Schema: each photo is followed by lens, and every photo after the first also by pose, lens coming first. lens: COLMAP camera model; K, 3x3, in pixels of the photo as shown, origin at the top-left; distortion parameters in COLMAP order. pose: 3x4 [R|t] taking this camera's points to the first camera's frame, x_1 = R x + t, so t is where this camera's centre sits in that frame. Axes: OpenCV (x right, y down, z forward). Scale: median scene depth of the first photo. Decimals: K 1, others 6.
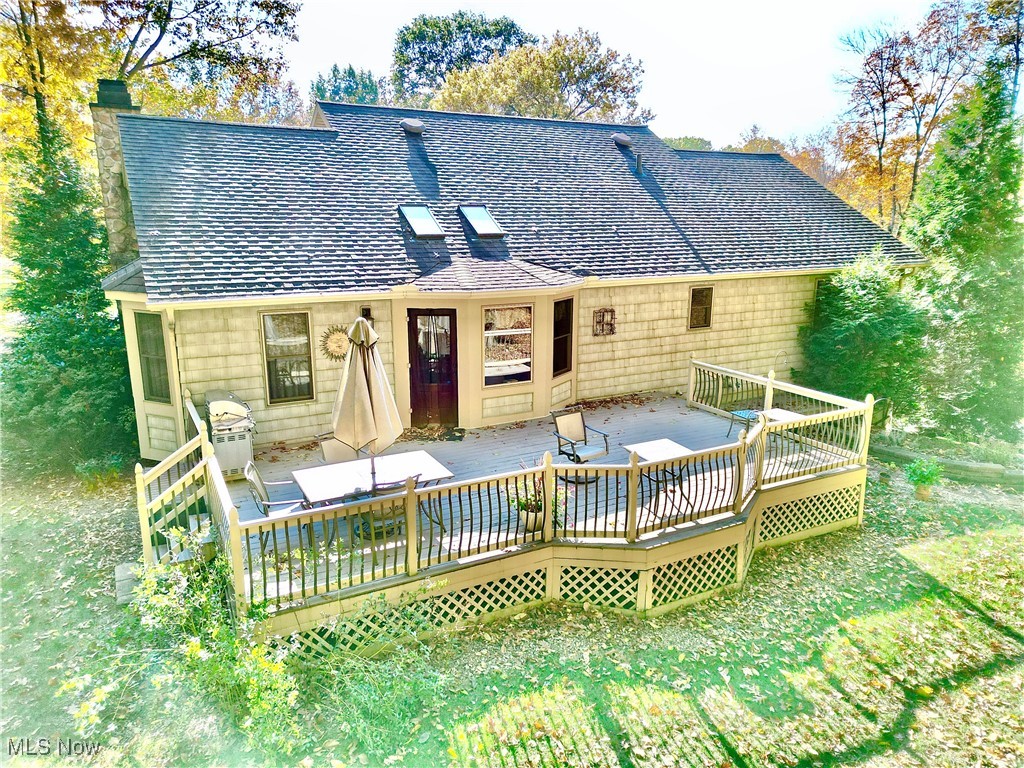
lens RADIAL K [[712.6, 0, 512.0], [0, 712.6, 384.0], [0, 0, 1]] dist [0.086300, -0.092882]
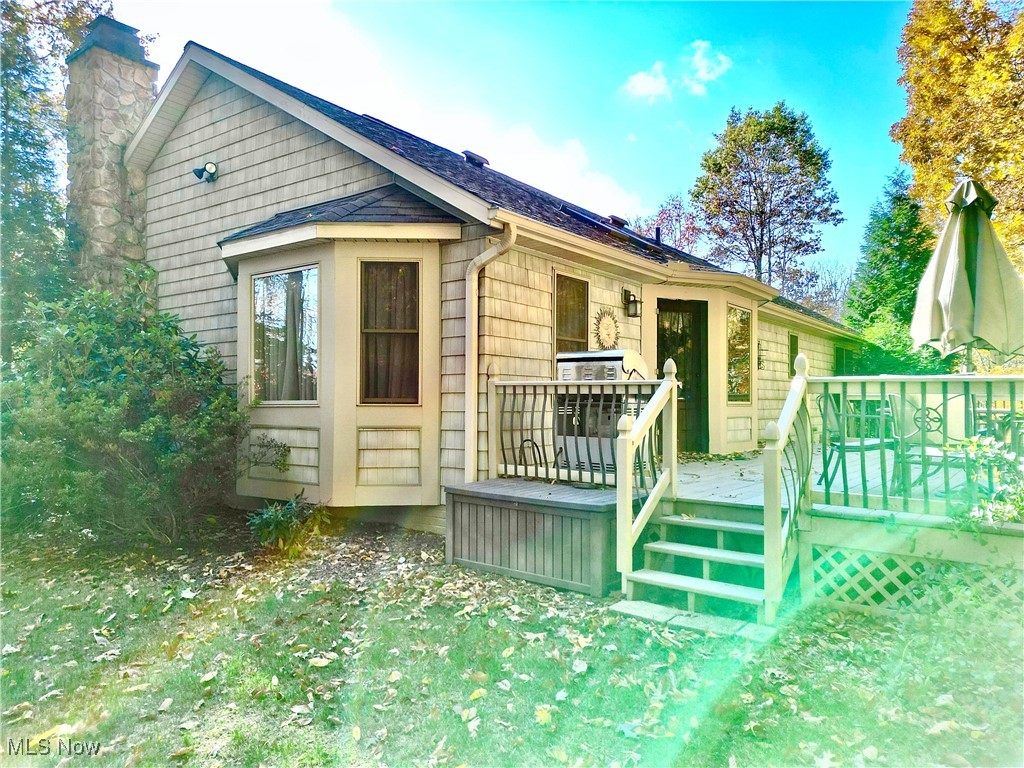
lens RADIAL K [[712.6, 0, 512.0], [0, 712.6, 384.0], [0, 0, 1]] dist [0.086300, -0.092882]
pose [[0.910778, 0.012257, 0.412714, -0.722788], [0.094840, 0.966623, -0.238001, 0.183691], [-0.401856, 0.255908, 0.879217, 0.463477]]
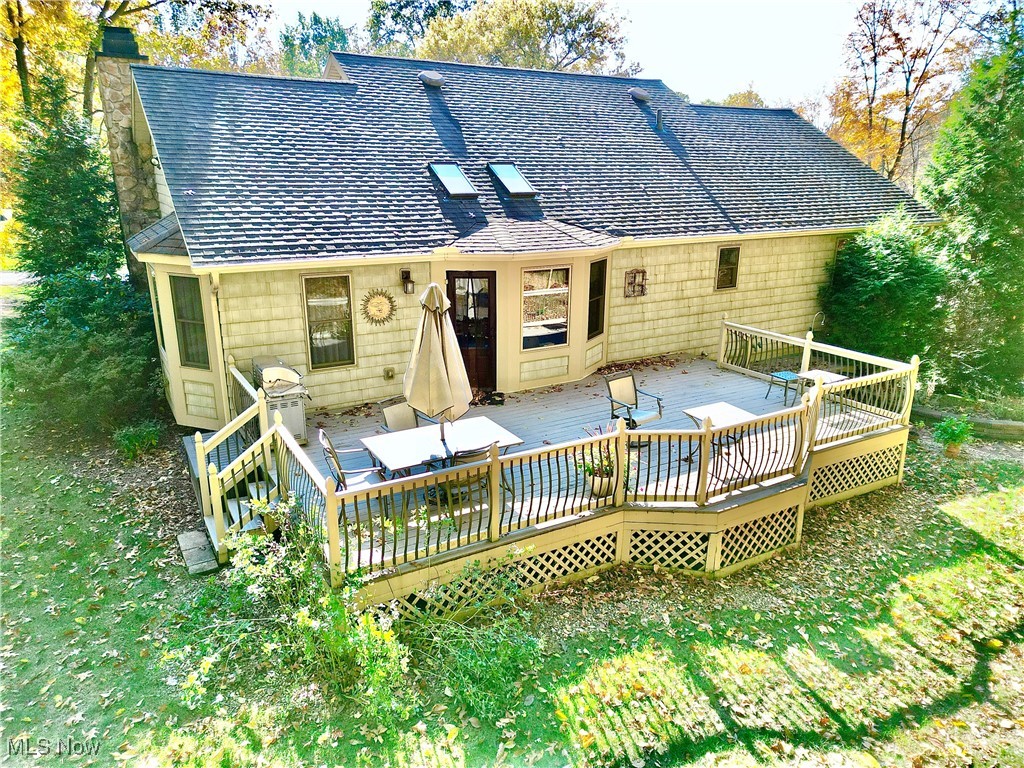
lens RADIAL K [[712.6, 0, 512.0], [0, 712.6, 384.0], [0, 0, 1]] dist [0.086300, -0.092882]
pose [[0.999318, -0.008040, 0.036045, -0.108544], [0.005928, 0.998281, 0.058305, -0.008406], [-0.036452, -0.058052, 0.997648, 0.009741]]
